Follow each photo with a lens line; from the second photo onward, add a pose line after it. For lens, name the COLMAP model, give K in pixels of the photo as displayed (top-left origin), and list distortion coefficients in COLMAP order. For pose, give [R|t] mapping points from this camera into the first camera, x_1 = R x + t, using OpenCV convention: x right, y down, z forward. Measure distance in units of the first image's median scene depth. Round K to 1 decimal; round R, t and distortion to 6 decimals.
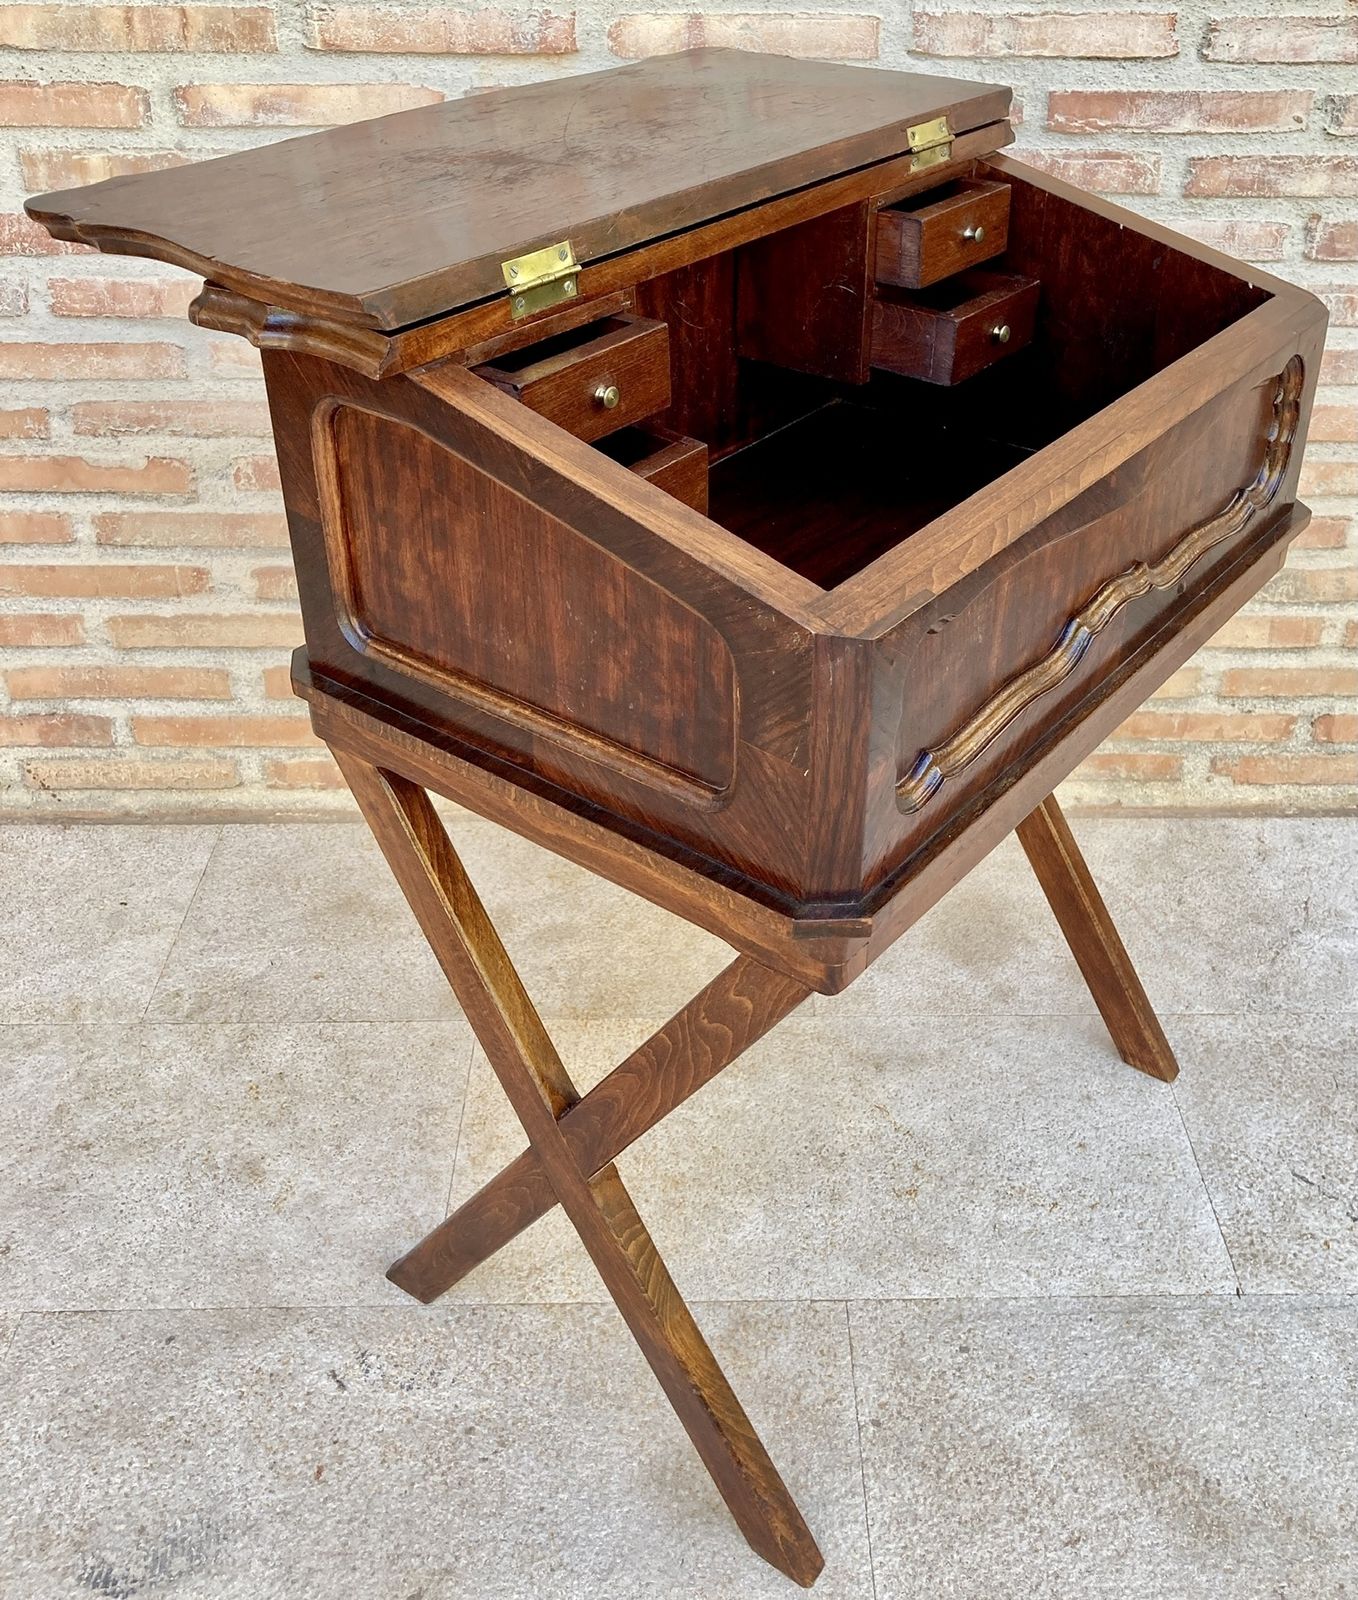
lens RADIAL K [[1641.3, 0, 740.2], [0, 1641.3, 659.9], [0, 0, 1]] dist [0.011936, 0.000000]
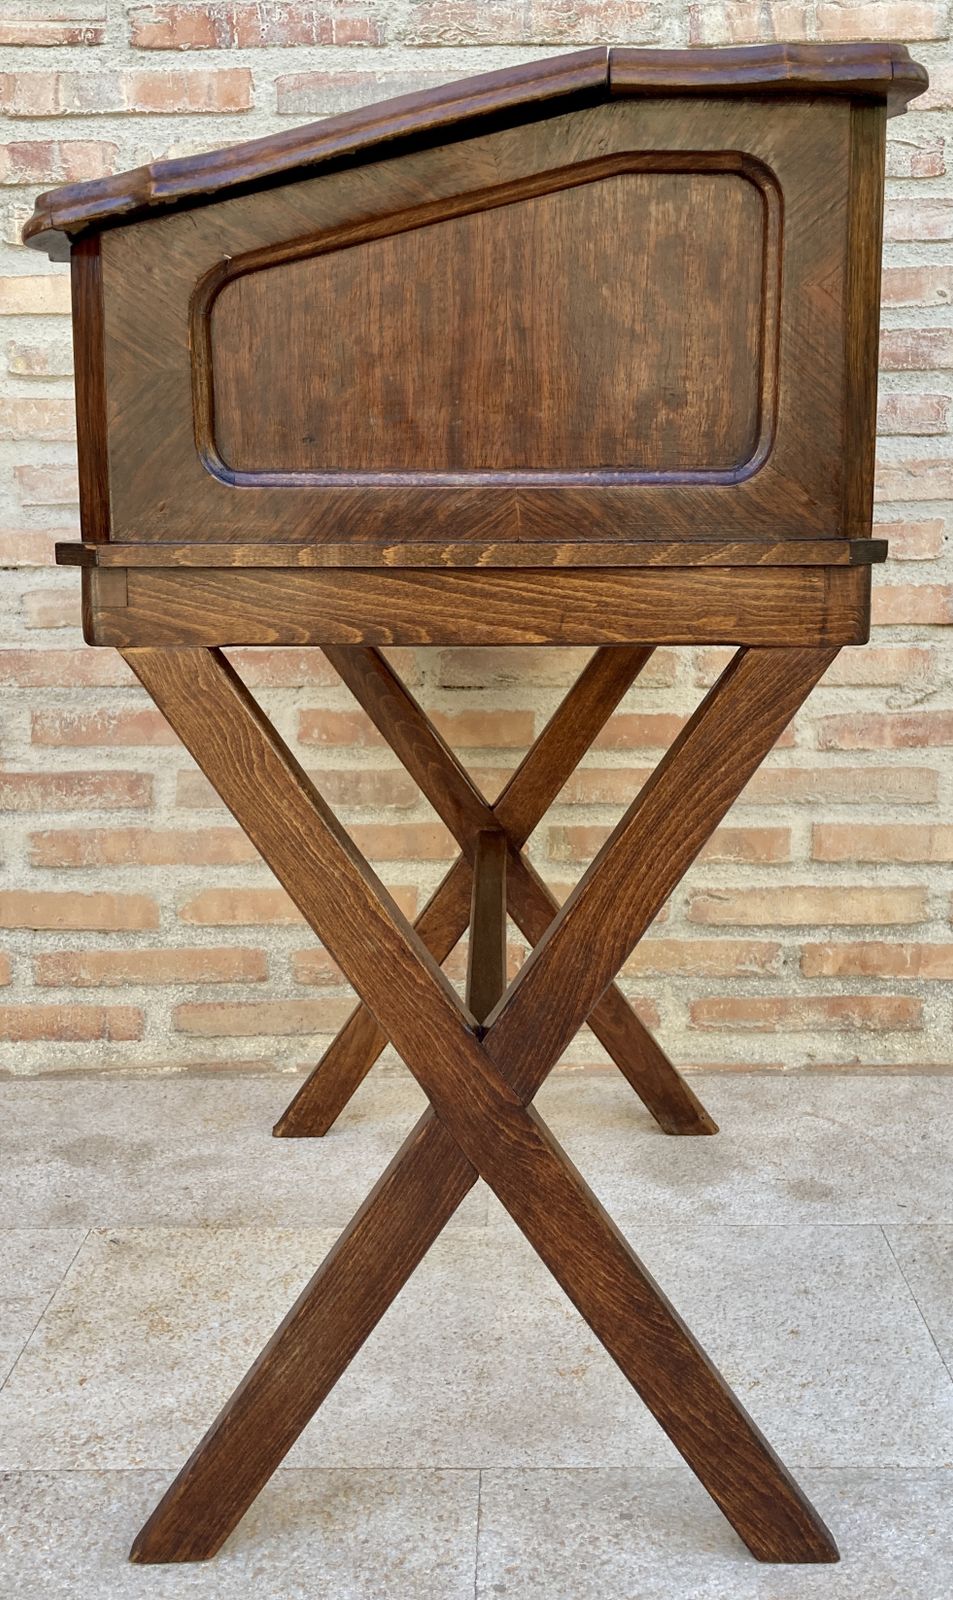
lens RADIAL K [[1637.8, 0, 507.2], [0, 1637.8, 695.6], [0, 0, 1]] dist [0.026097, 0.000000]
pose [[0.999165, -0.015882, -0.037645, 0.101780], [0.000598, 0.926945, -0.375198, 0.309651], [0.040854, 0.374862, 0.926180, 0.122398]]
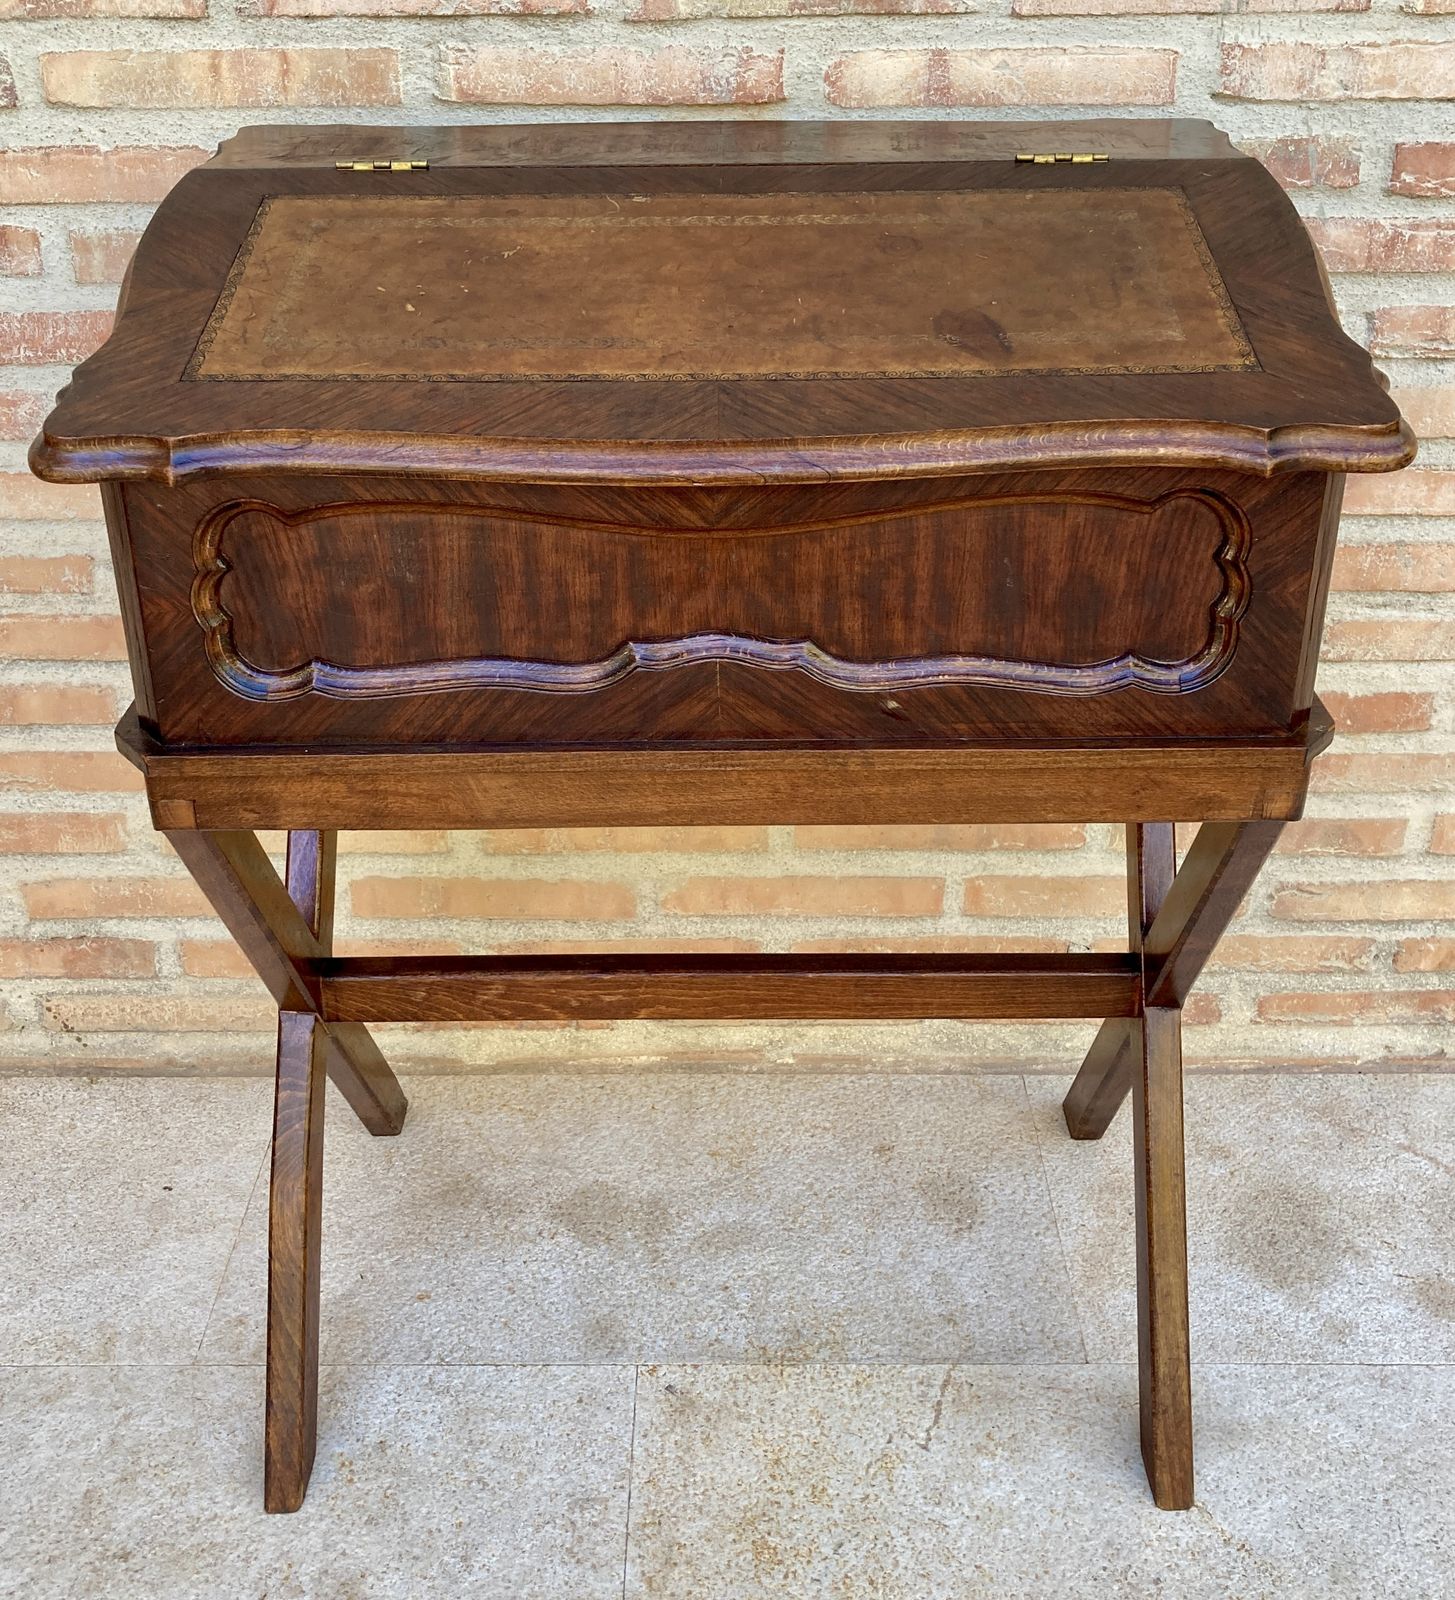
lens RADIAL K [[1834.2, 0, 723.6], [0, 1834.2, 659.7], [0, 0, 1]] dist [0.006605, 0.000000]
pose [[0.999468, -0.002324, -0.032518, -0.100595], [-0.000059, 0.997326, -0.073086, -0.043594], [0.032601, 0.073049, 0.996795, 0.156186]]
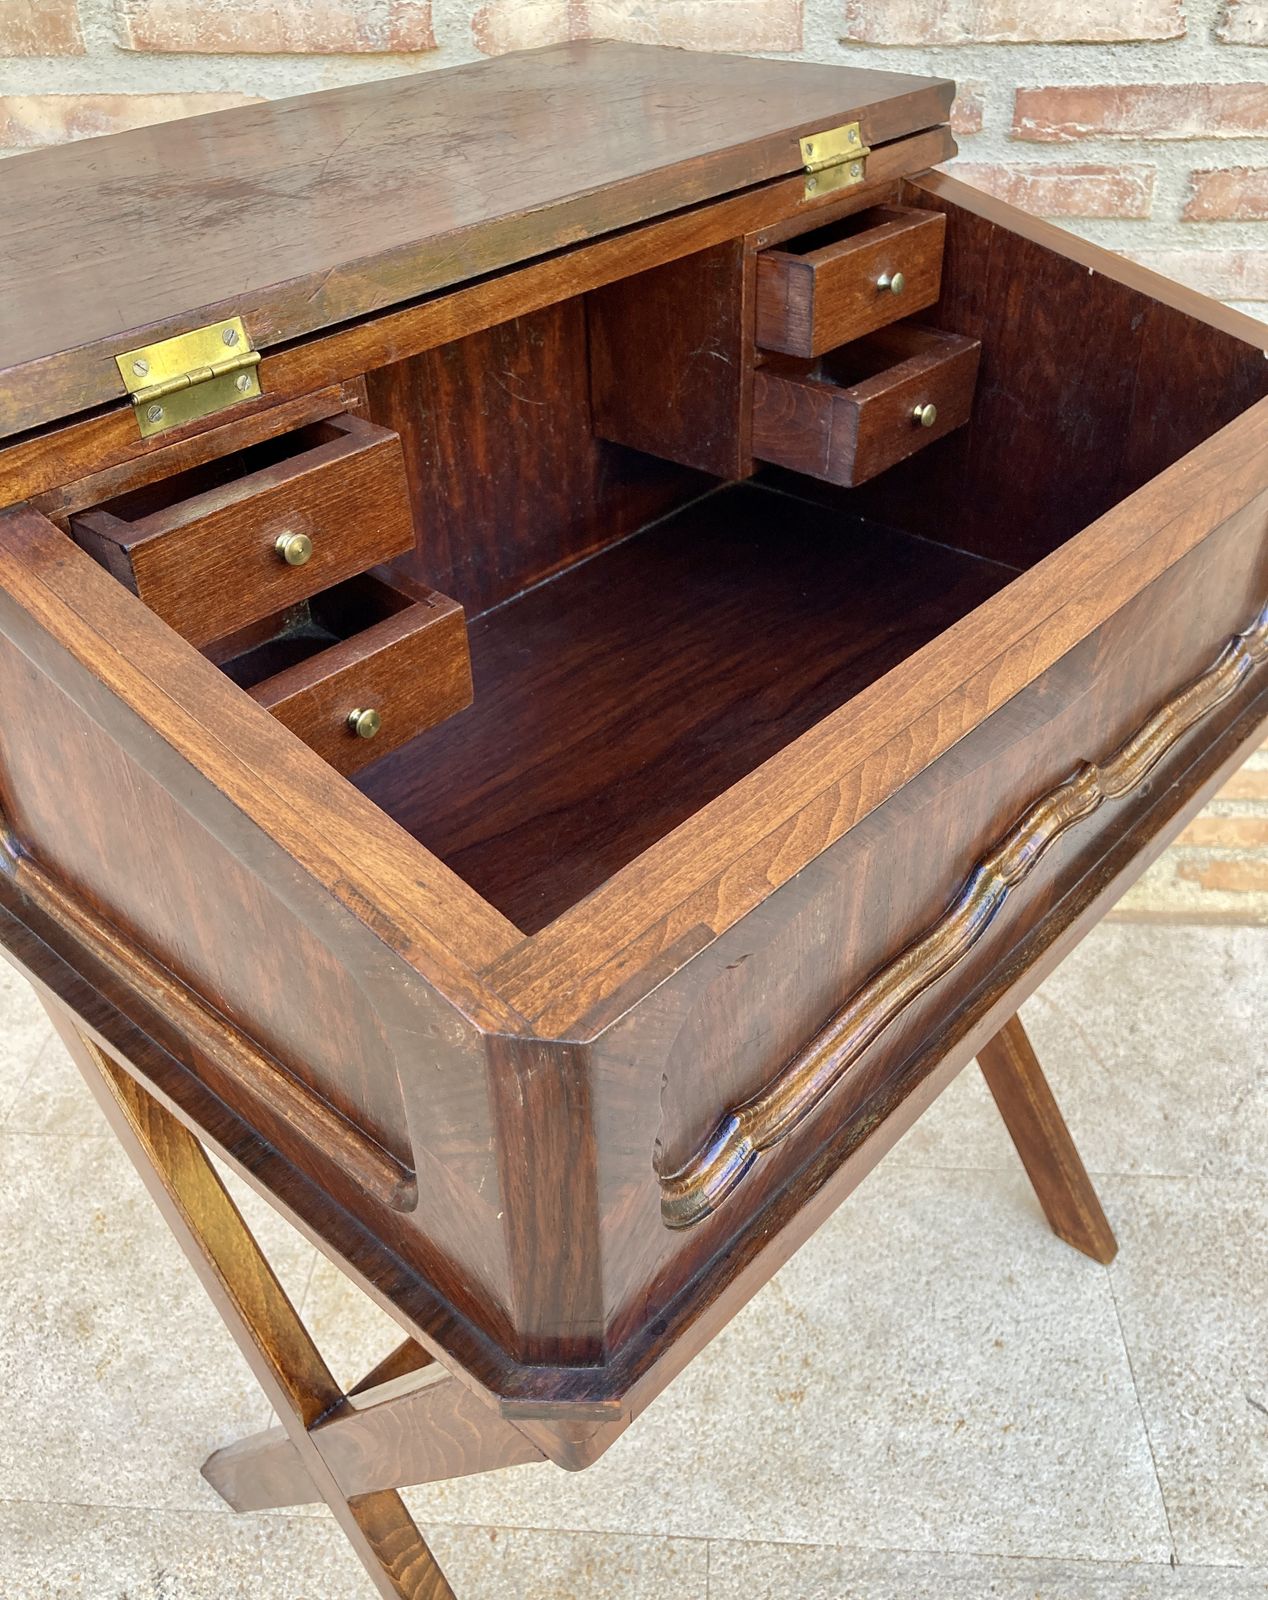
lens RADIAL K [[1421.6, 0, 627.8], [0, 1421.6, 771.9], [0, 0, 1]] dist [-0.028522, 0.071842]
pose [[0.995412, 0.026302, -0.091994, 0.072718], [-0.016615, 0.994384, 0.104523, -0.083908], [0.094226, -0.102515, 0.990259, 0.265174]]
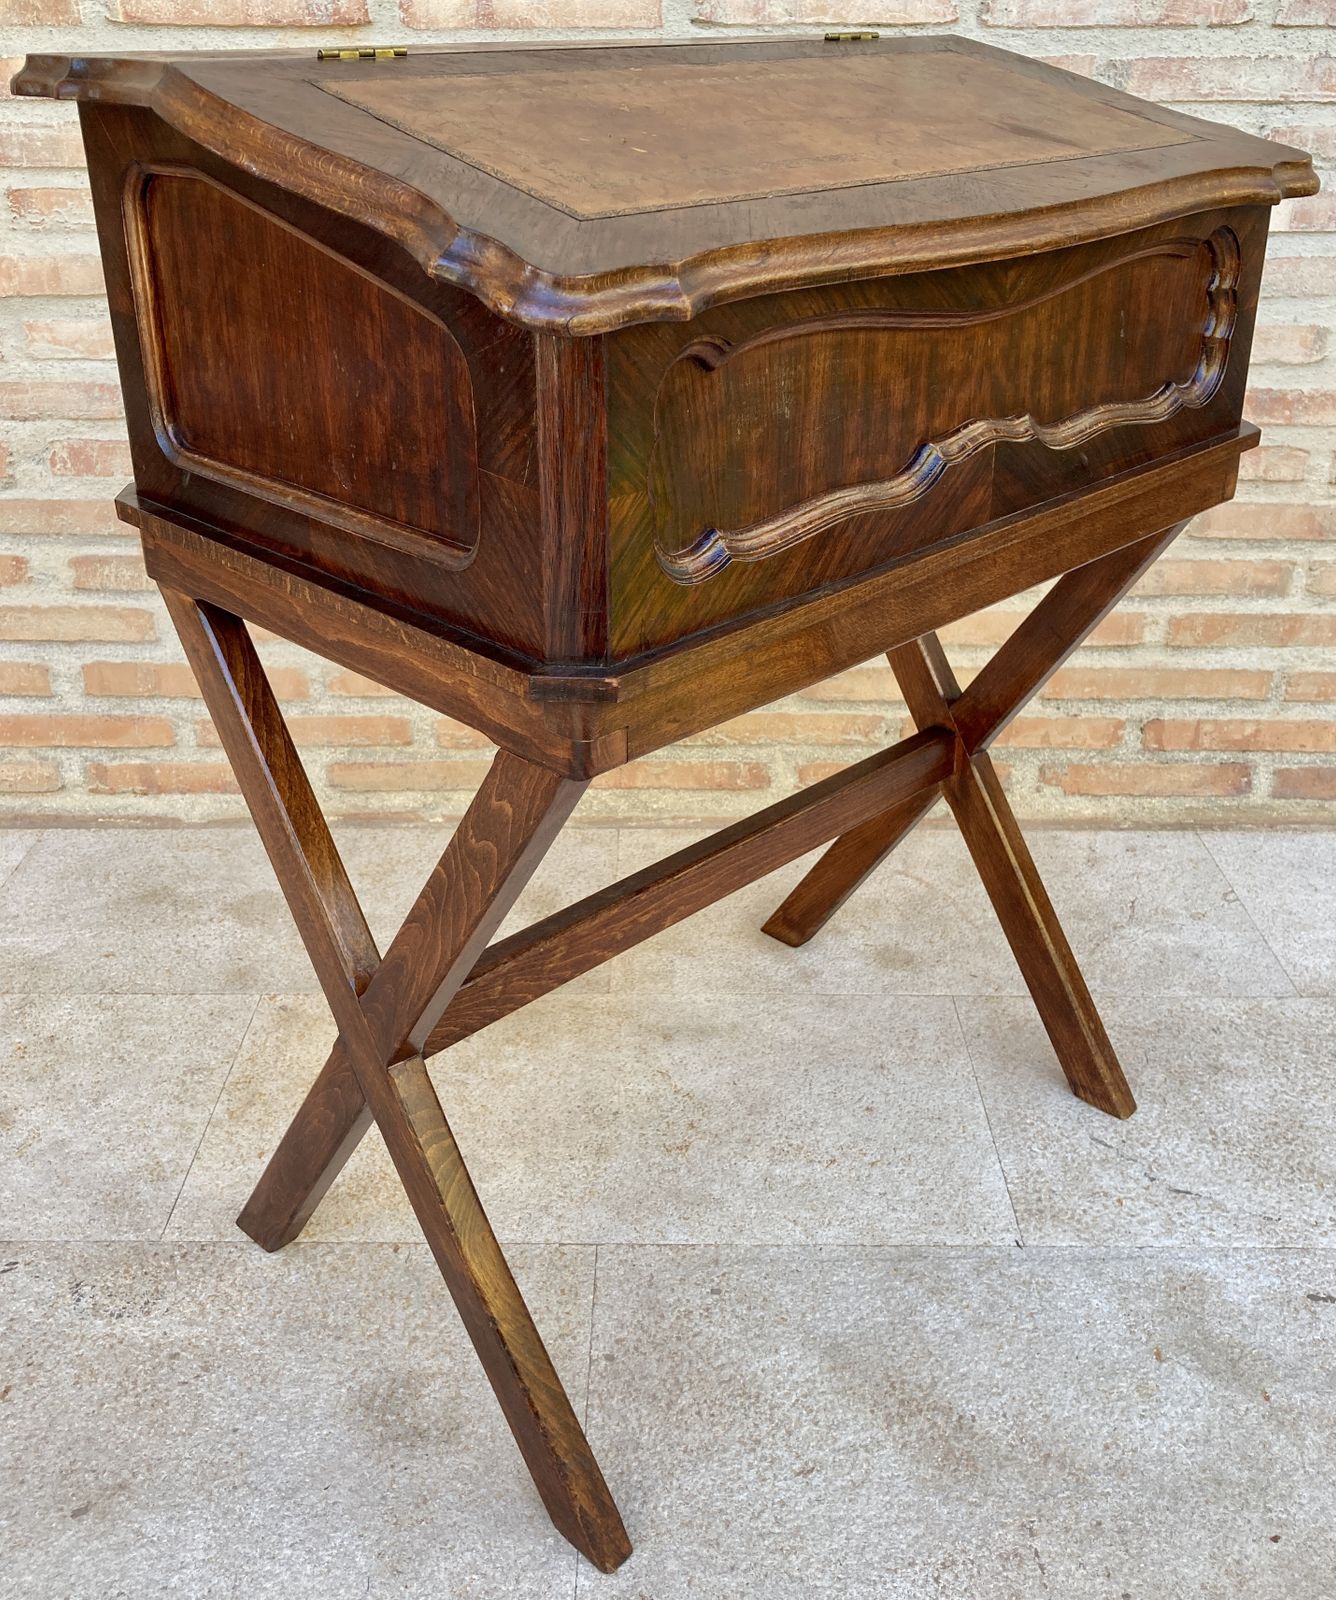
lens RADIAL K [[1573.1, 0, 656.9], [0, 1573.1, 720.5], [0, 0, 1]] dist [0.008223, 0.000000]
pose [[0.999301, 0.001771, -0.037338, 0.119161], [-0.005526, 0.994901, -0.100704, 0.164621], [0.036970, 0.100840, 0.994216, 0.068485]]
